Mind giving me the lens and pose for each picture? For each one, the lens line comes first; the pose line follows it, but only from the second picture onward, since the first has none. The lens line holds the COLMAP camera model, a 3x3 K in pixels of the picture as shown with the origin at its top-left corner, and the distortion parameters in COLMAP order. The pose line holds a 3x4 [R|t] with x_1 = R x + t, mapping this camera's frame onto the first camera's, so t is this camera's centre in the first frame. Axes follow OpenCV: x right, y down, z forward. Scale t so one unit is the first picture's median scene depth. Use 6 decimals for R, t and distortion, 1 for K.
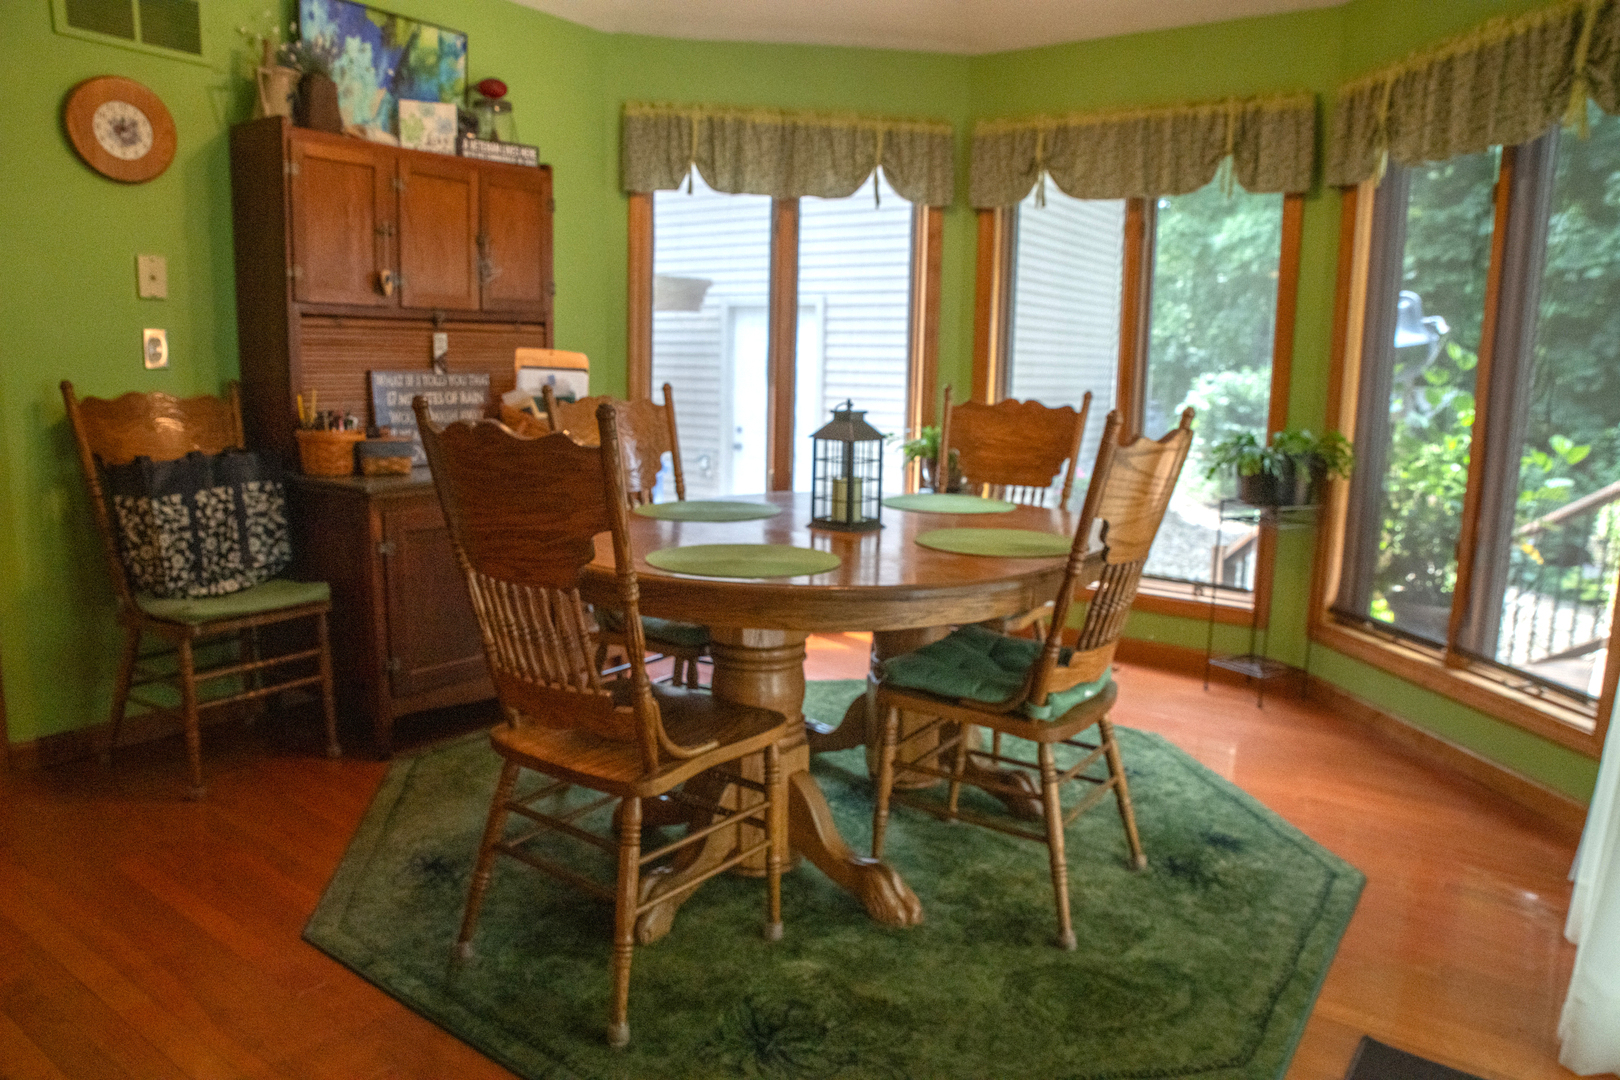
lens RADIAL K [[1120.3, 0, 822.7], [0, 1120.3, 545.3], [0, 0, 1]] dist [-0.137241, 0.103916]
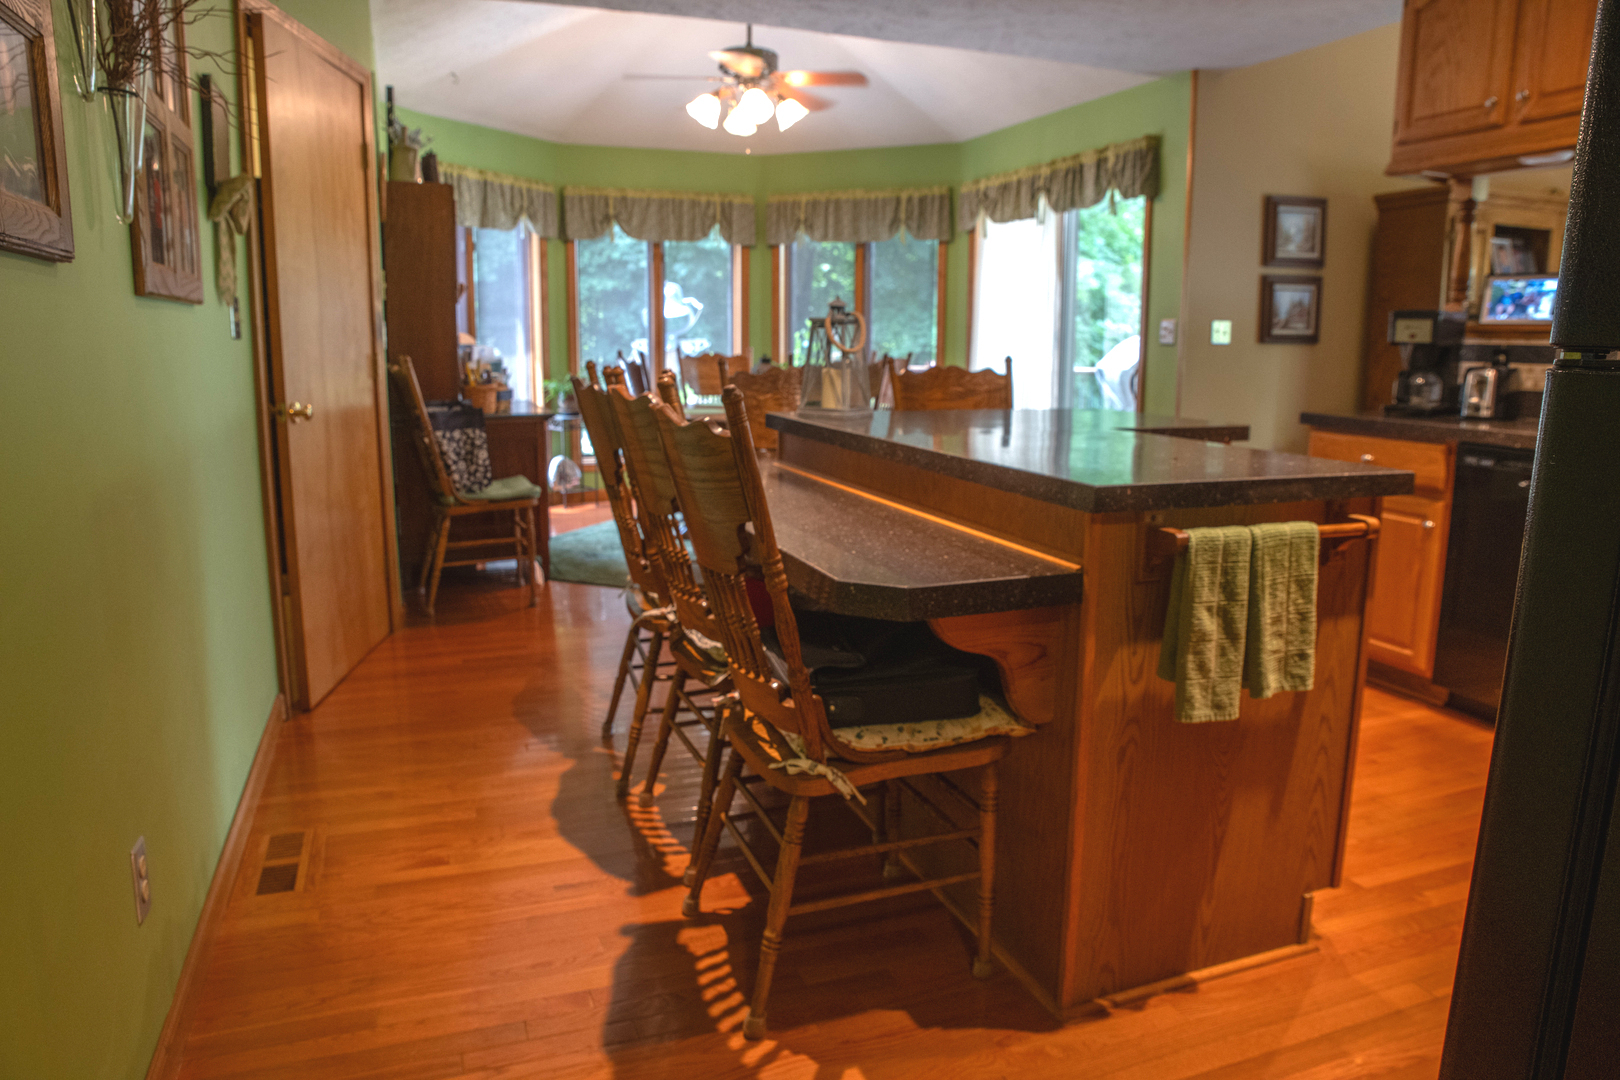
lens RADIAL K [[1125.1, 0, 818.6], [0, 1125.1, 540.6], [0, 0, 1]] dist [-0.133358, 0.119369]
pose [[0.555343, -0.166279, 0.814829, -1.234400], [0.137753, 0.984664, 0.107052, 0.009327], [-0.820133, 0.052794, 0.569732, -0.244679]]
